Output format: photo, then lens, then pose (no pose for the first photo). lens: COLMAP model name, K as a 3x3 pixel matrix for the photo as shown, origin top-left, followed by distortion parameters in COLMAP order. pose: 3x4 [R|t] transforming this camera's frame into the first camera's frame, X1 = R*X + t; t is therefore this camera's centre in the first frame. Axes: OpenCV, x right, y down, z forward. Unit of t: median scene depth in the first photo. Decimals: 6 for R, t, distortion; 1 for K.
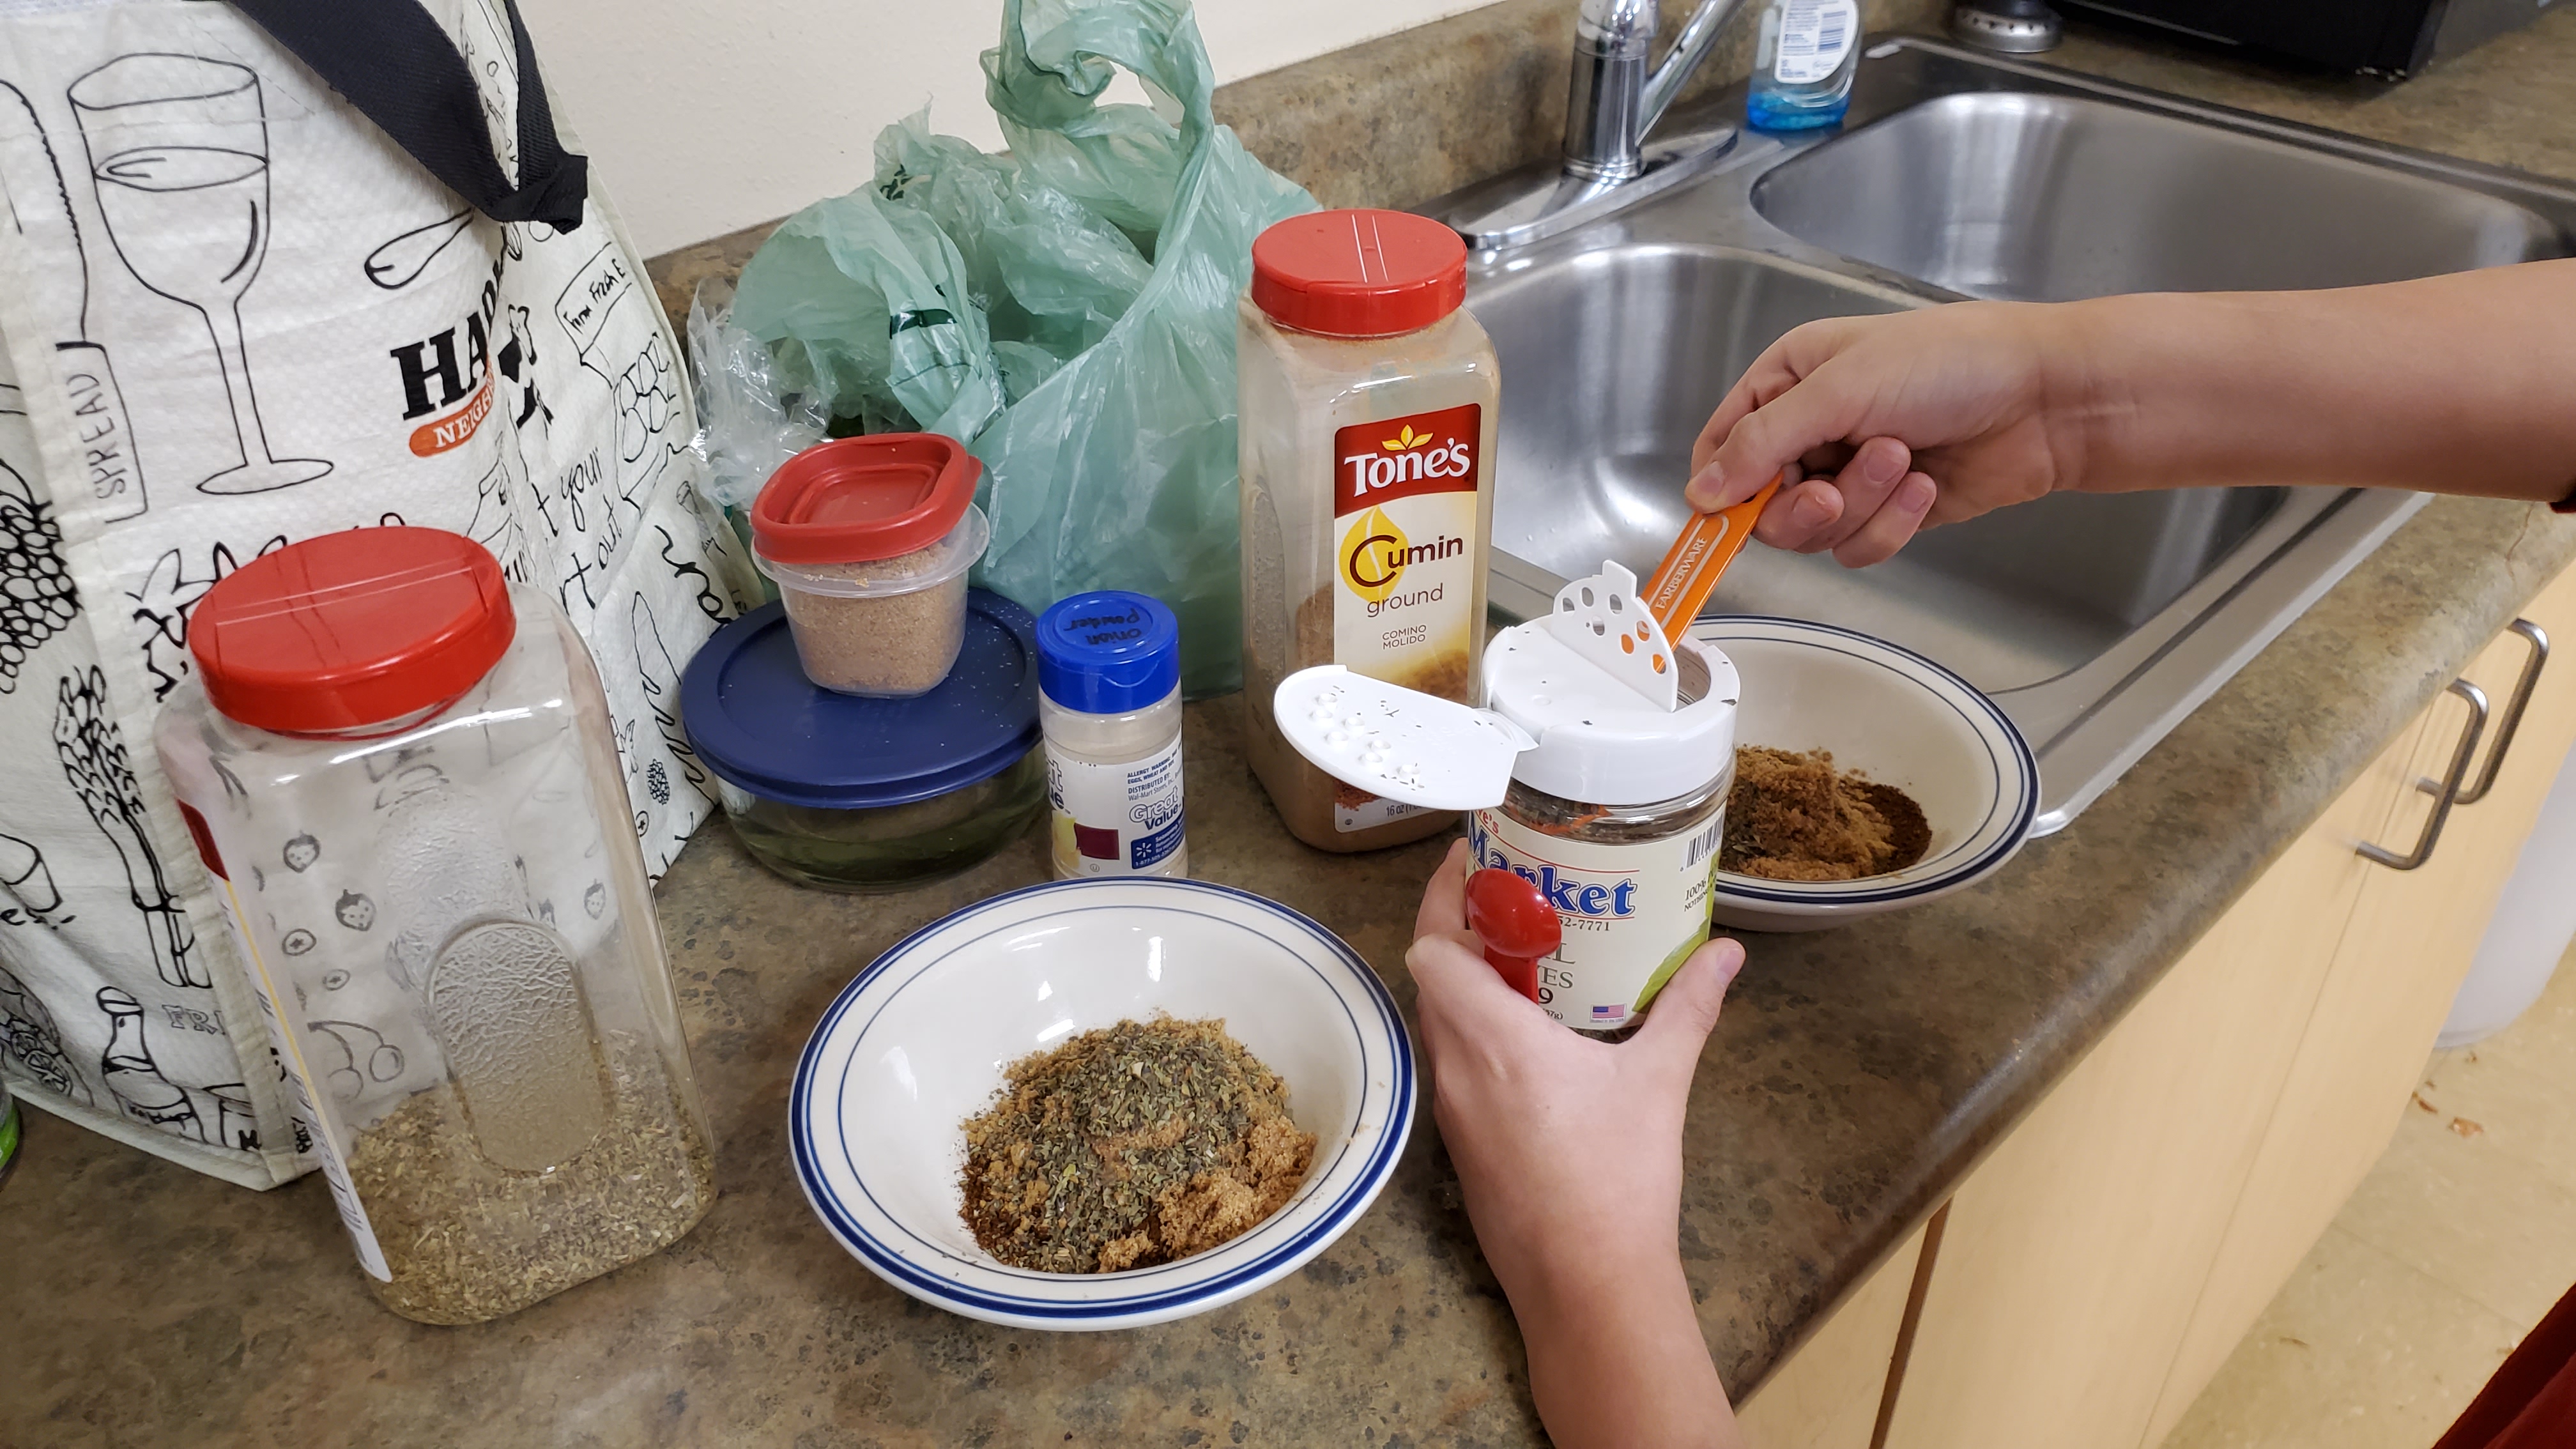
lens RADIAL K [[2112.8, 0, 1272.9], [0, 2112.8, 789.9], [0, 0, 1]] dist [0.053367, -0.166513]
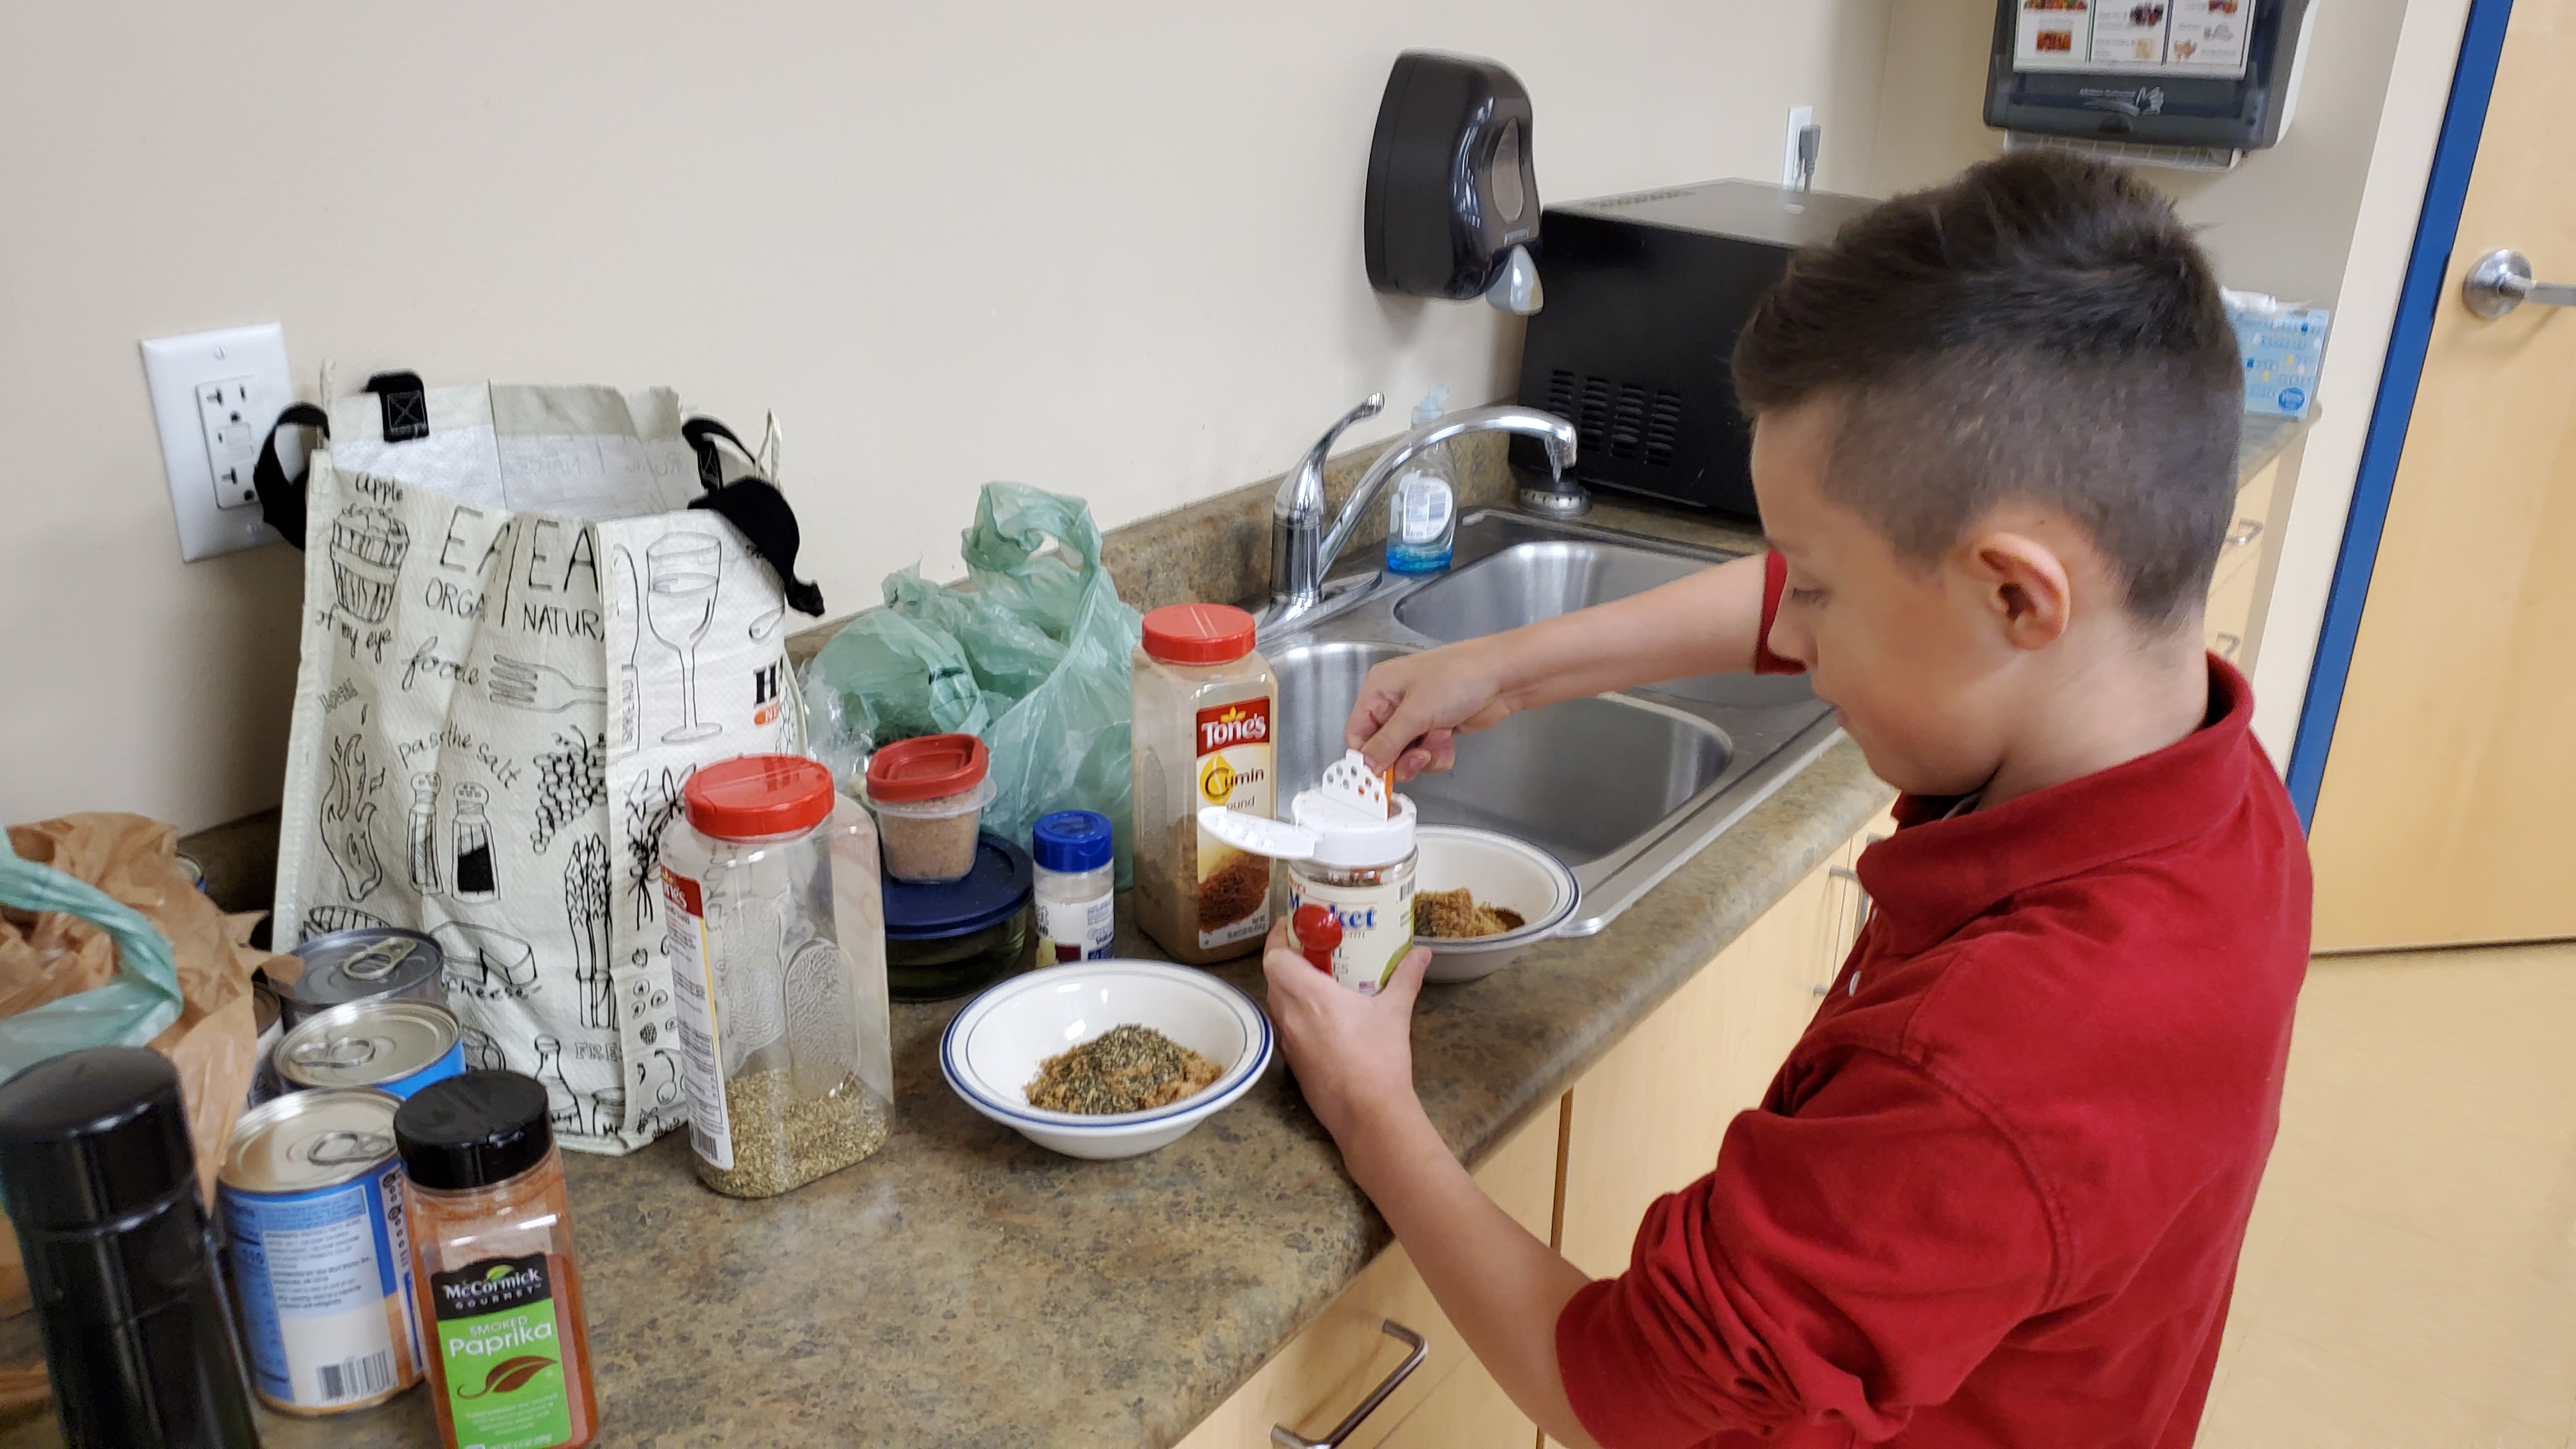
lens RADIAL K [[2112.8, 0, 1272.9], [0, 2112.8, 789.9], [0, 0, 1]] dist [0.053367, -0.166513]
pose [[0.986593, -0.048008, 0.155981, -0.174948], [0.080441, 0.974640, -0.208820, 0.260155], [-0.142000, 0.218568, 0.965435, -0.713907]]
